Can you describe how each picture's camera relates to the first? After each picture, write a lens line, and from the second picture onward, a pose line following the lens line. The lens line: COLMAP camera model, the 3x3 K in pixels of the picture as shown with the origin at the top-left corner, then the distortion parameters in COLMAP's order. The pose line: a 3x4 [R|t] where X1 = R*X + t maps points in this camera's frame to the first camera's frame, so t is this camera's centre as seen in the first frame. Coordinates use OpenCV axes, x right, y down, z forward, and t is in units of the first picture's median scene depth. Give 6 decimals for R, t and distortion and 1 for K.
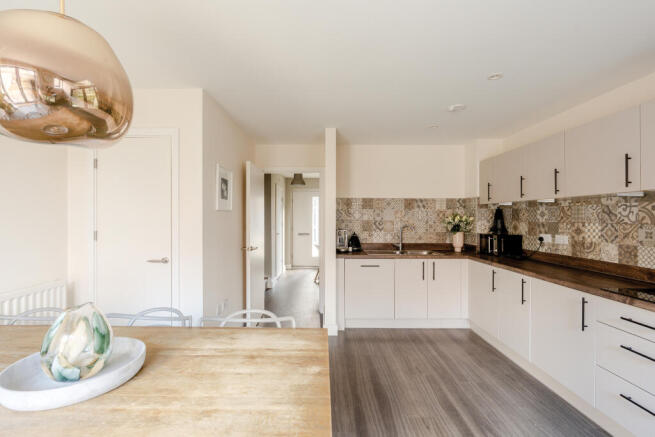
lens RADIAL K [[291.9, 0, 326.2], [0, 291.9, 216.0], [0, 0, 1]] dist [-0.003899, 0.000118]
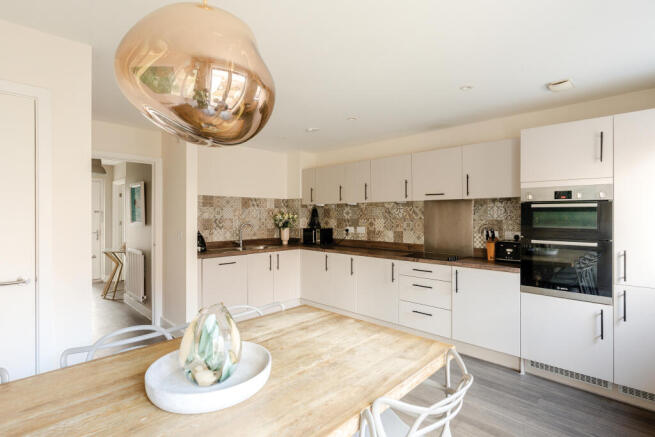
lens RADIAL K [[311.0, 0, 325.4], [0, 311.0, 214.7], [0, 0, 1]] dist [-0.011380, 0.002177]
pose [[0.705973, -0.000921, 0.708238, -0.439413], [-0.002084, 0.999992, 0.003377, -0.003008], [-0.708236, -0.003860, 0.705966, -0.000918]]
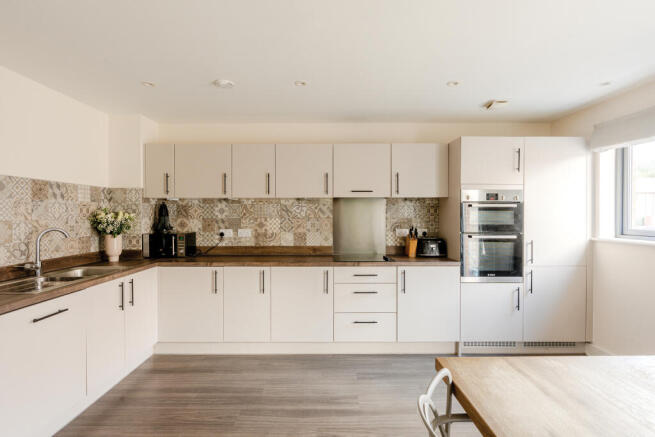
lens RADIAL K [[311.0, 0, 323.1], [0, 311.0, 216.2], [0, 0, 1]] dist [-0.011380, 0.002177]
pose [[0.018989, -0.008759, 0.999781, -0.410265], [-0.004375, 0.999951, 0.008843, 0.001613], [-0.999810, -0.004542, 0.018950, 0.641809]]
